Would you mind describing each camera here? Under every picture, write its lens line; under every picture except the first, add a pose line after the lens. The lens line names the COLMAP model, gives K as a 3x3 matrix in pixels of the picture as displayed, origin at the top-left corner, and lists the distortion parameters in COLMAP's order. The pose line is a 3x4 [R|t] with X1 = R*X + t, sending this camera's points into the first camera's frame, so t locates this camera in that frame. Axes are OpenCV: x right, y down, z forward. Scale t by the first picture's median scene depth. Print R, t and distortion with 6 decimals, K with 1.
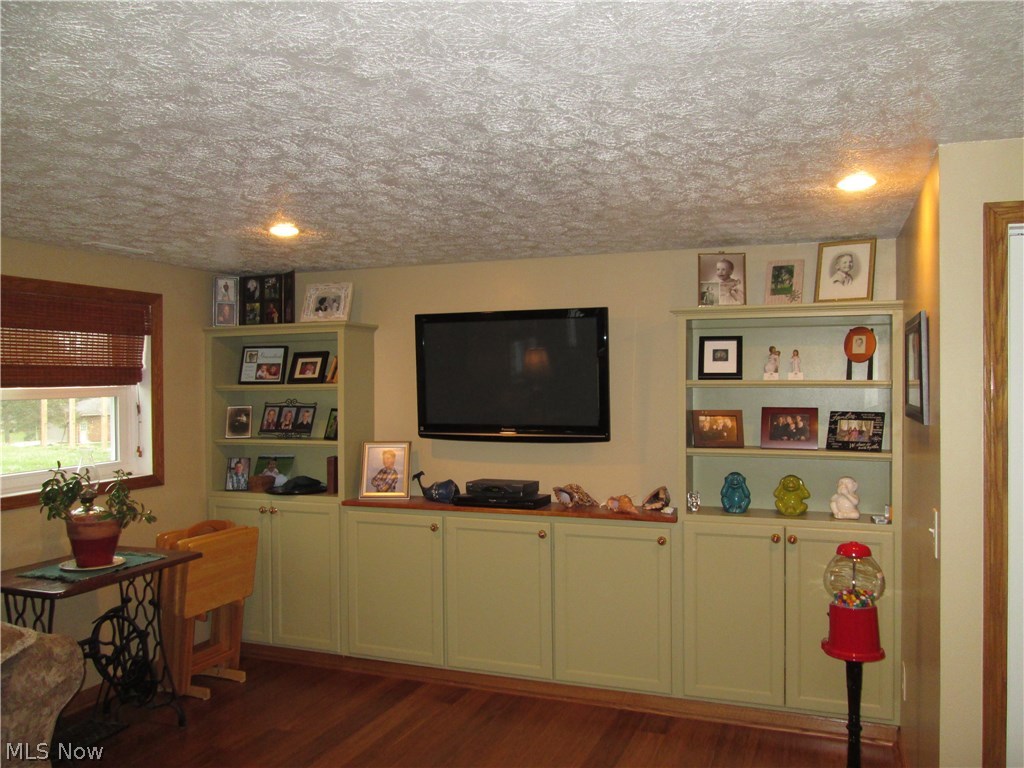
lens RADIAL K [[853.1, 0, 512.2], [0, 853.1, 380.2], [0, 0, 1]] dist [-0.038546, 0.005683]
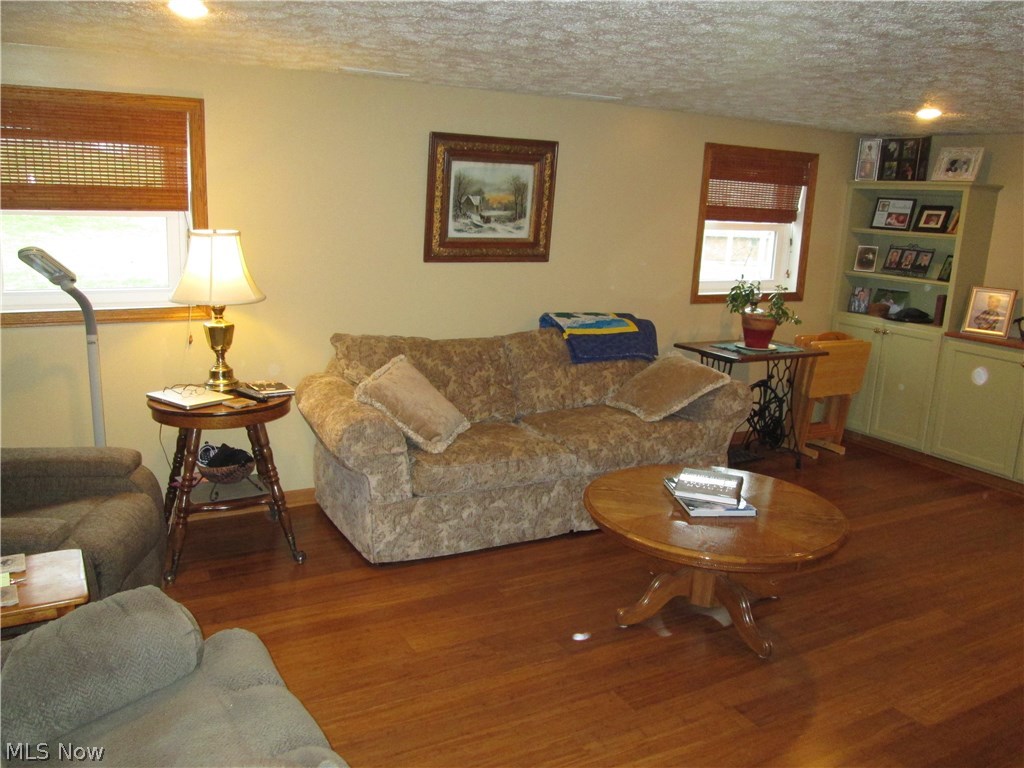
lens RADIAL K [[853.1, 0, 492.8], [0, 853.1, 367.9], [0, 0, 1]] dist [-0.038546, 0.005683]
pose [[0.760865, 0.173424, -0.625307, 0.072272], [-0.054566, 0.977312, 0.204655, -0.020149], [0.646612, -0.121594, 0.753065, -0.337431]]
